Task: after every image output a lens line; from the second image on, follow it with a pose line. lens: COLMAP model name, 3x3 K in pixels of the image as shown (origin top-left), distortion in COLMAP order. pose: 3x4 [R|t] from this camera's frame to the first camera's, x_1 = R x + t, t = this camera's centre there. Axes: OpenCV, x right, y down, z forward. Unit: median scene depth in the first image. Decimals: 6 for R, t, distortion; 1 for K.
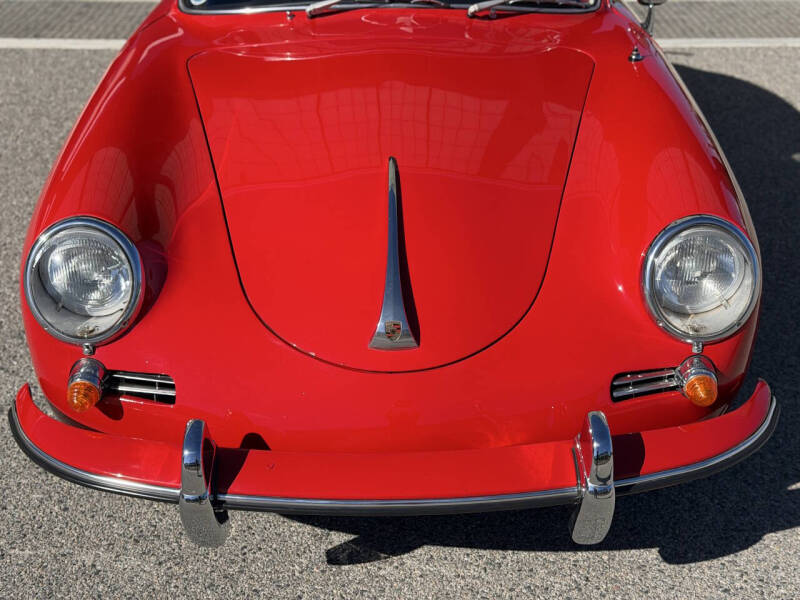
lens RADIAL K [[1118.1, 0, 401.2], [0, 1118.1, 304.0], [0, 0, 1]] dist [0.106525, 0.000000]
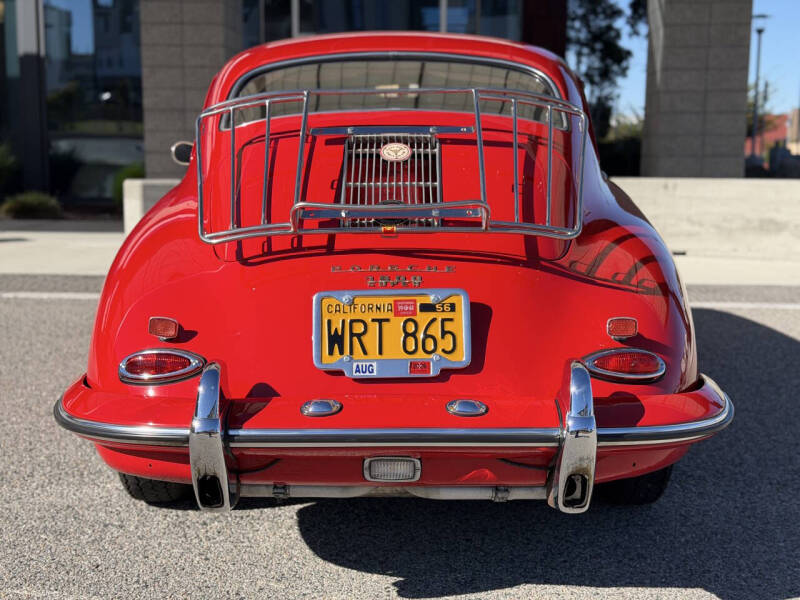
lens RADIAL K [[1118.1, 0, 395.2], [0, 1118.1, 308.1], [0, 0, 1]] dist [0.106525, 0.000000]
pose [[0.998186, 0.016076, -0.058015, -0.080526], [-0.034312, 0.943765, -0.328833, 0.310293], [0.049466, 0.330227, 0.942604, -0.002250]]
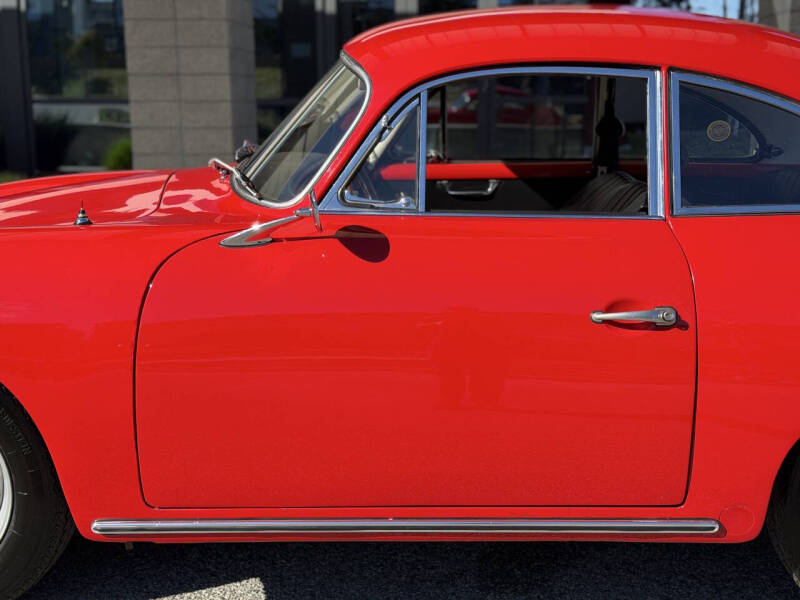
lens RADIAL K [[1118.1, 0, 401.4], [0, 1118.1, 301.7], [0, 0, 1]] dist [0.106525, 0.000000]
pose [[0.996608, 0.007859, -0.081922, -0.184517], [-0.031169, 0.957319, -0.287347, -0.165308], [0.076168, 0.288926, 0.954317, 0.743939]]
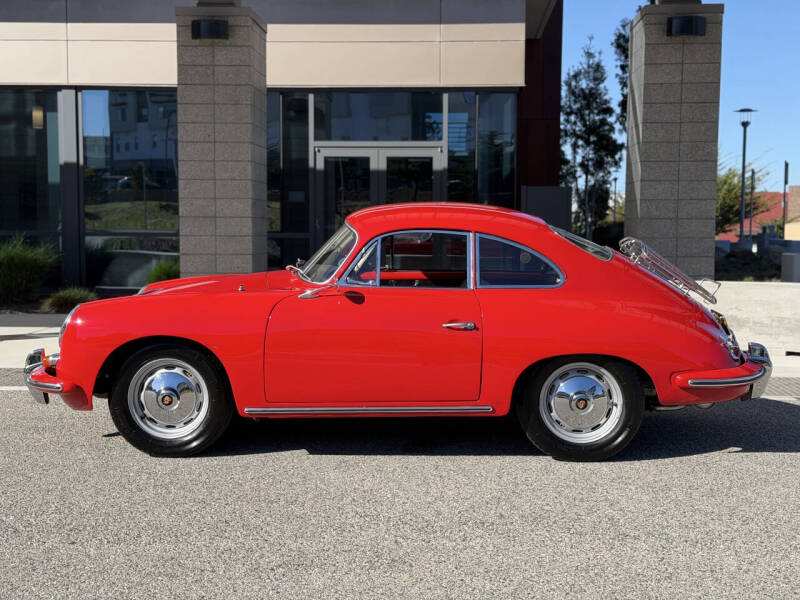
lens RADIAL K [[1118.1, 0, 397.5], [0, 1118.1, 293.4], [0, 0, 1]] dist [0.106525, 0.000000]
pose [[0.998063, 0.008274, -0.061660, -0.064671], [-0.032459, 0.914773, -0.402662, 0.427145], [0.053073, 0.403884, 0.913270, -0.468715]]
